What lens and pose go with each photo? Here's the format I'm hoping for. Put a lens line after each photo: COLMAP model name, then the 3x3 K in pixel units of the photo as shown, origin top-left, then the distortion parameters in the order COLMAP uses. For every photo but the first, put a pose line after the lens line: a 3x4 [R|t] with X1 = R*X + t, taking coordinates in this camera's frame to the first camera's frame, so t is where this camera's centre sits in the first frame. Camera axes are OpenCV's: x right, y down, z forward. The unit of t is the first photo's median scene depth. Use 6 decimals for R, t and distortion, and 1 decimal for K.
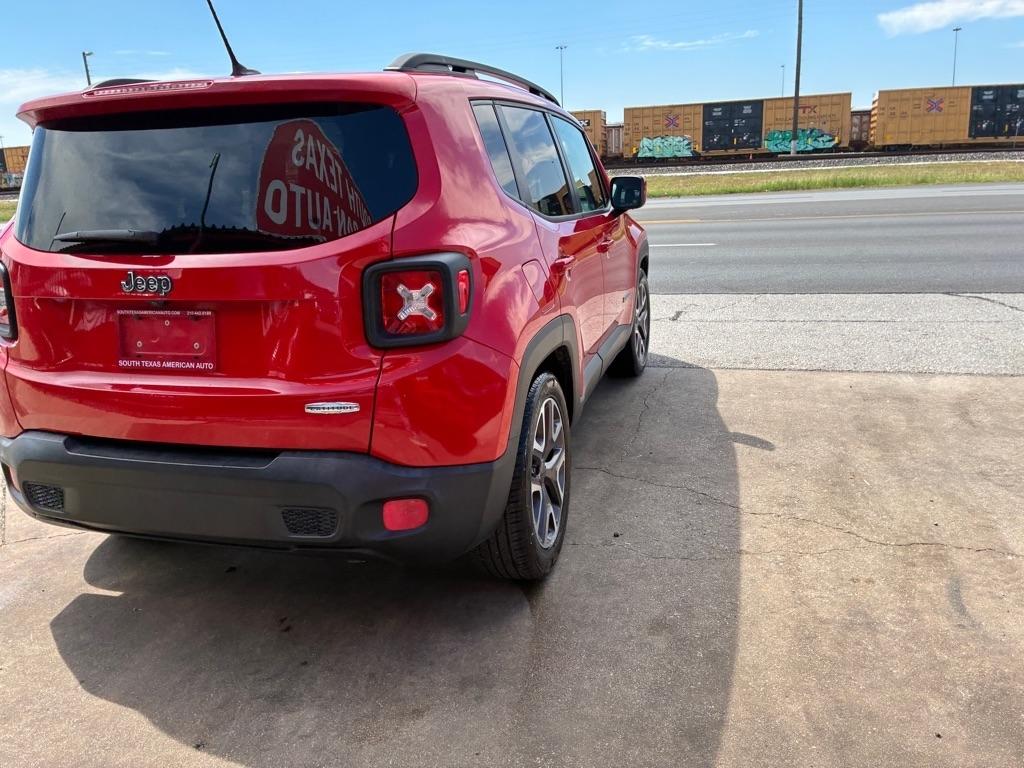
lens RADIAL K [[779.6, 0, 498.8], [0, 779.6, 375.4], [0, 0, 1]] dist [0.047867, -0.067232]
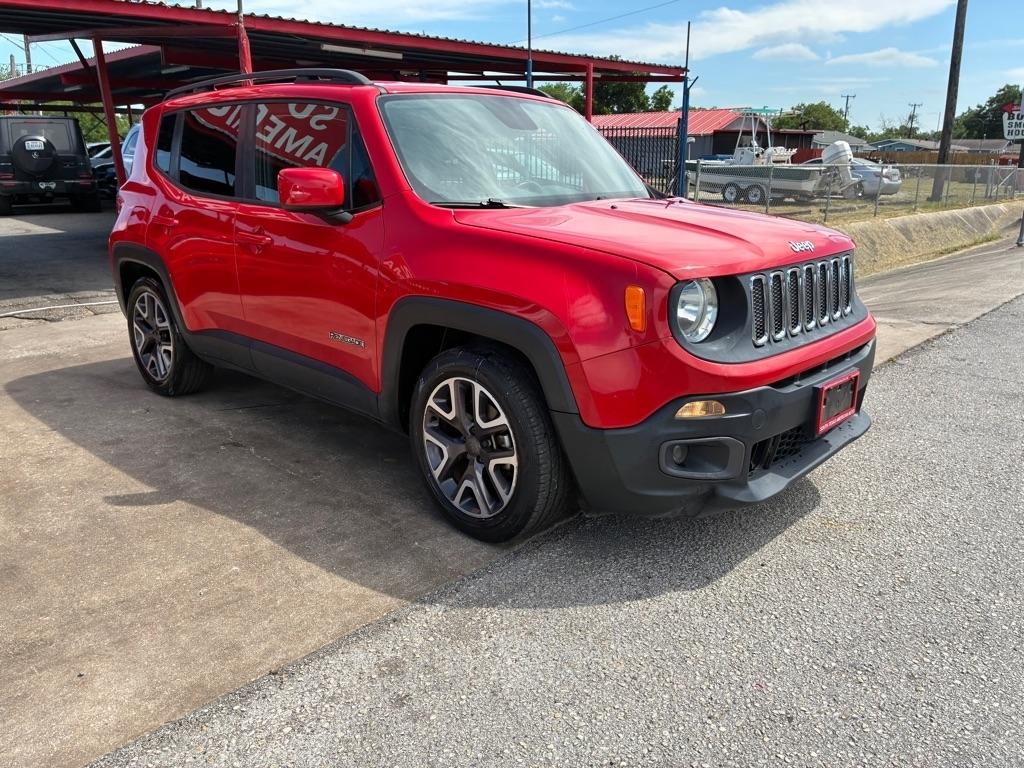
lens RADIAL K [[779.6, 0, 504.2], [0, 779.6, 382.9], [0, 0, 1]] dist [0.047867, -0.067232]
pose [[-0.458648, 0.286748, -0.841081, 1.085675], [-0.205976, 0.886421, 0.414526, -0.598170], [0.864416, 0.363364, -0.347492, 2.121193]]
